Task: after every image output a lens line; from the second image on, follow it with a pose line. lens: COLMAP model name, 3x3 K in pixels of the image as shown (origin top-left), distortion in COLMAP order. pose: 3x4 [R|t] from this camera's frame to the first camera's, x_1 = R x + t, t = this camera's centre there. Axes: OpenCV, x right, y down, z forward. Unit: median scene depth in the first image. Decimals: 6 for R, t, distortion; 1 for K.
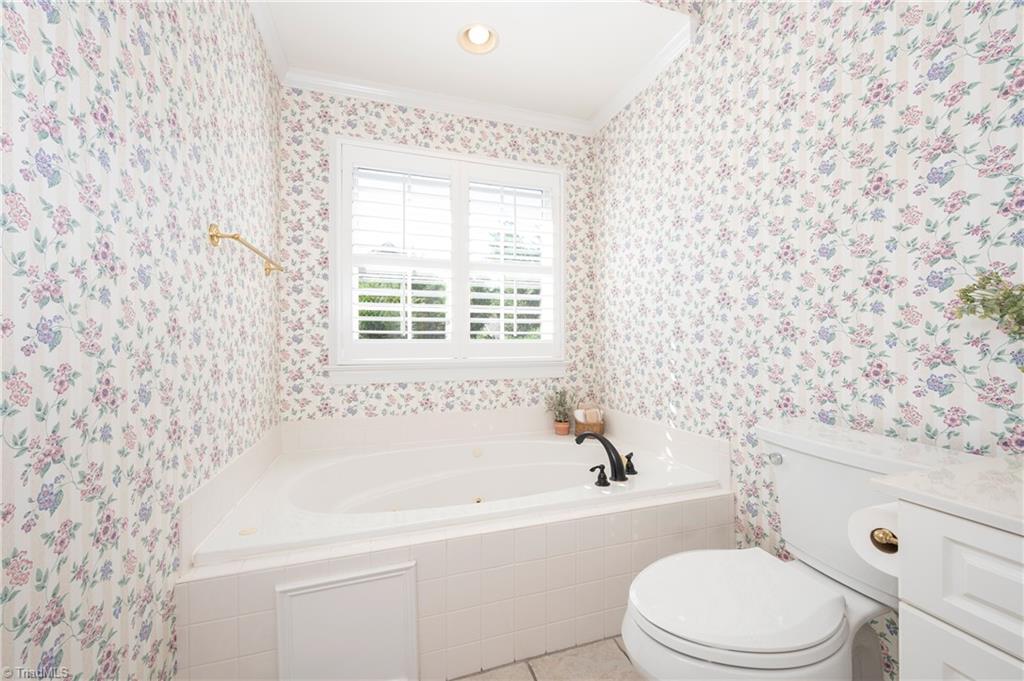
lens RADIAL K [[402.0, 0, 511.8], [0, 402.0, 344.2], [0, 0, 1]] dist [-0.006489, -0.000427]
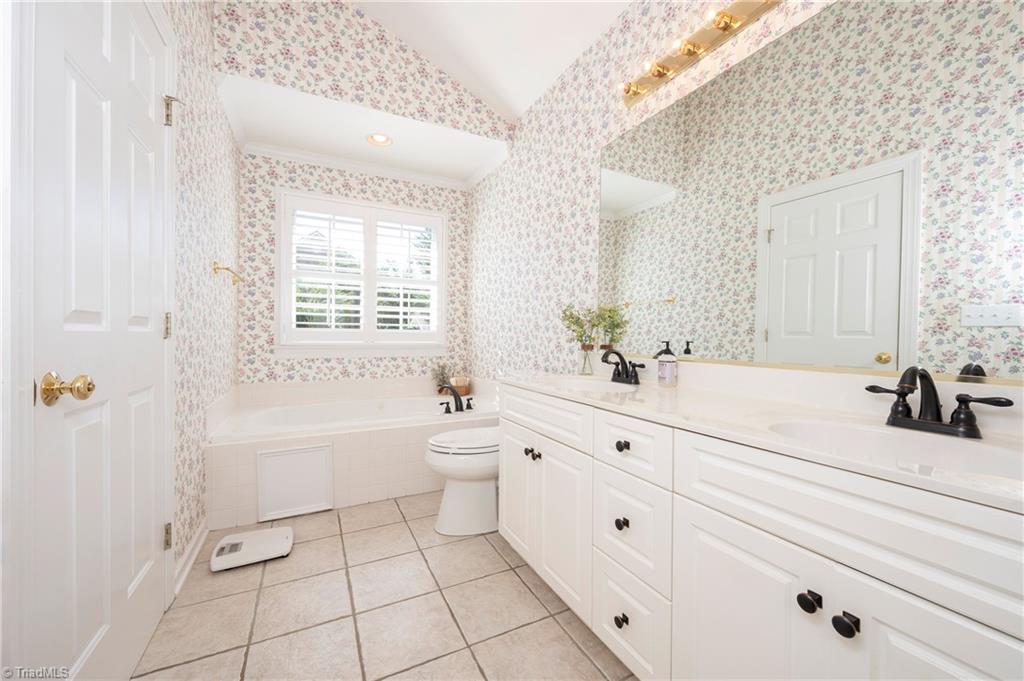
lens RADIAL K [[402.0, 0, 513.1], [0, 402.0, 339.3], [0, 0, 1]] dist [-0.006489, -0.000427]
pose [[0.989689, 0.013376, 0.142604, 0.180410], [-0.015559, 0.999778, 0.014205, -0.003835], [-0.142382, -0.016277, 0.989678, -0.522514]]
